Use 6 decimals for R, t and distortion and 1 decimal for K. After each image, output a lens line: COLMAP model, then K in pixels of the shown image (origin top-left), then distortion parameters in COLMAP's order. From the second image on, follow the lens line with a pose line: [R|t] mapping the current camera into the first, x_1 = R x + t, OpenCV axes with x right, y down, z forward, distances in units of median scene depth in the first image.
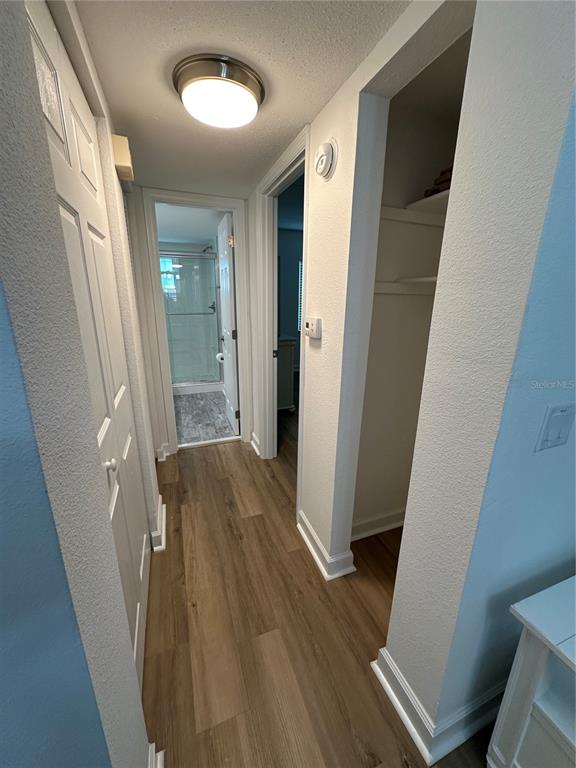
lens RADIAL K [[308.3, 0, 288.0], [0, 308.3, 384.0], [0, 0, 1]] dist [-0.001827, -0.000191]
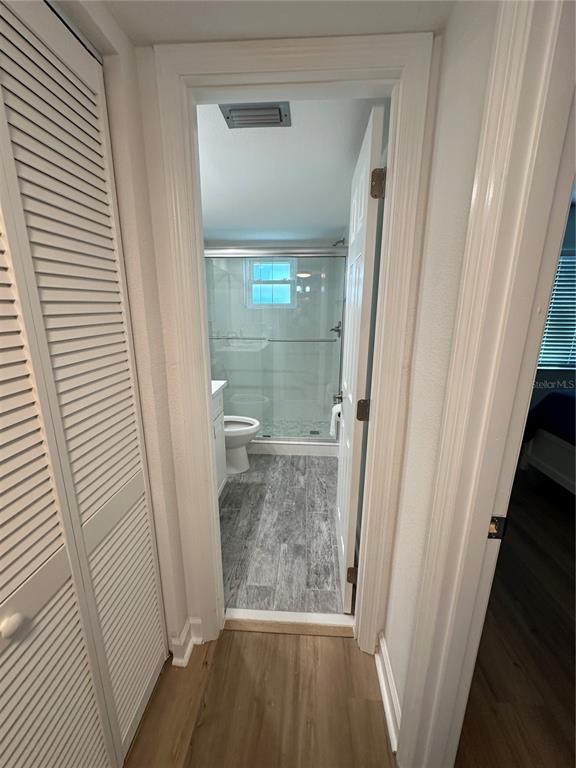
lens RADIAL K [[308.3, 0, 288.0], [0, 308.3, 384.0], [0, 0, 1]] dist [-0.001827, -0.000191]
pose [[0.911781, 0.092629, -0.400094, -0.084623], [-0.108814, 0.993901, -0.017872, -0.147640], [0.395999, 0.059831, 0.916300, 0.476721]]
